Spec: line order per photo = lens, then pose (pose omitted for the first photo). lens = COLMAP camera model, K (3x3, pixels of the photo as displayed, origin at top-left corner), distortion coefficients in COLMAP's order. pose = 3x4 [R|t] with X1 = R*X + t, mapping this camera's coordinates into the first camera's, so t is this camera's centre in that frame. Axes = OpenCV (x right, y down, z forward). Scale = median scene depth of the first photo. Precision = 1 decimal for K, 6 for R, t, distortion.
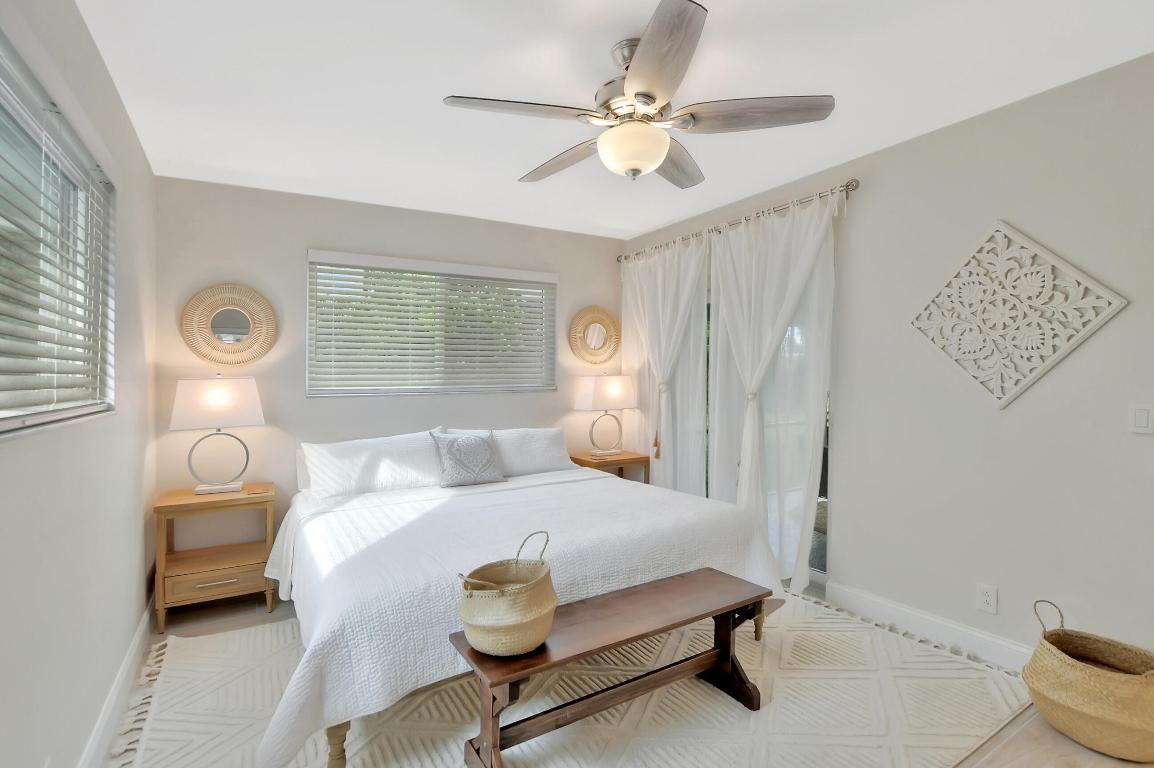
lens RADIAL K [[549.9, 0, 580.8], [0, 549.9, 366.2], [0, 0, 1]] dist [-0.000911, -0.000127]
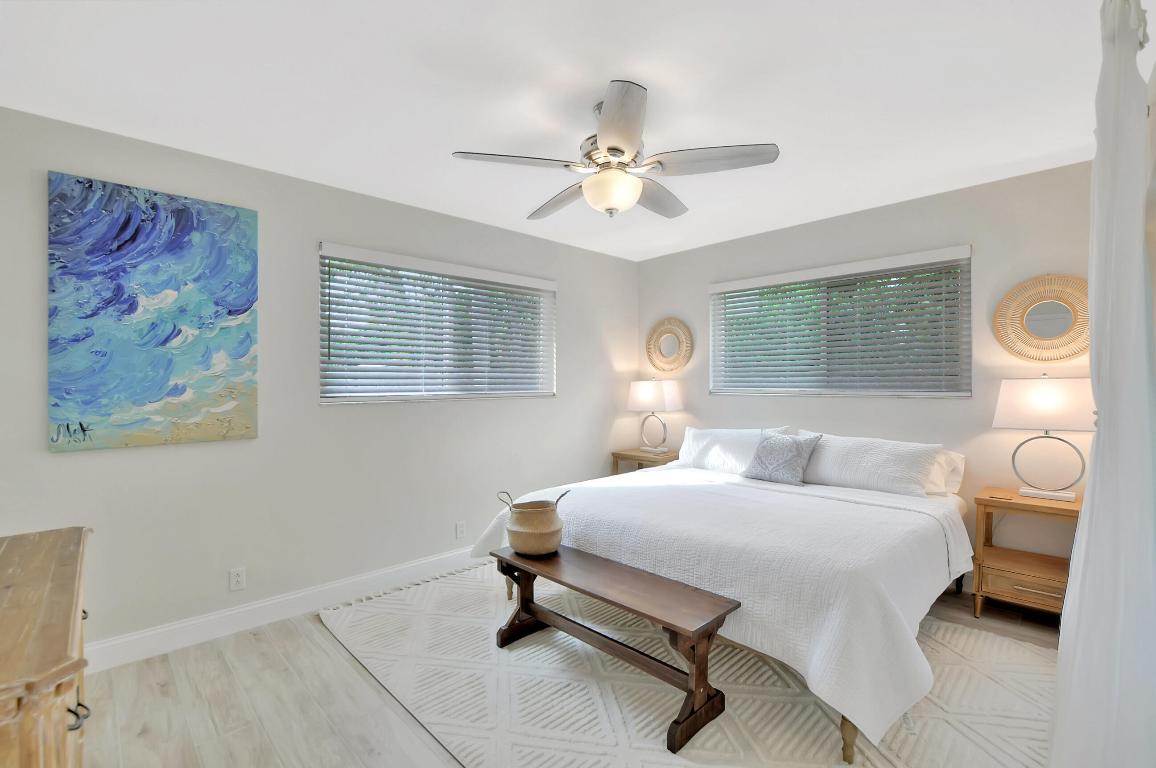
lens RADIAL K [[521.7, 0, 573.8], [0, 521.7, 366.6], [0, 0, 1]] dist [-0.011901, -0.000410]
pose [[0.227577, -0.020549, -0.973543, 0.693995], [0.021381, 0.999642, -0.016102, 0.001431], [0.973525, -0.017150, 0.227934, 0.397676]]
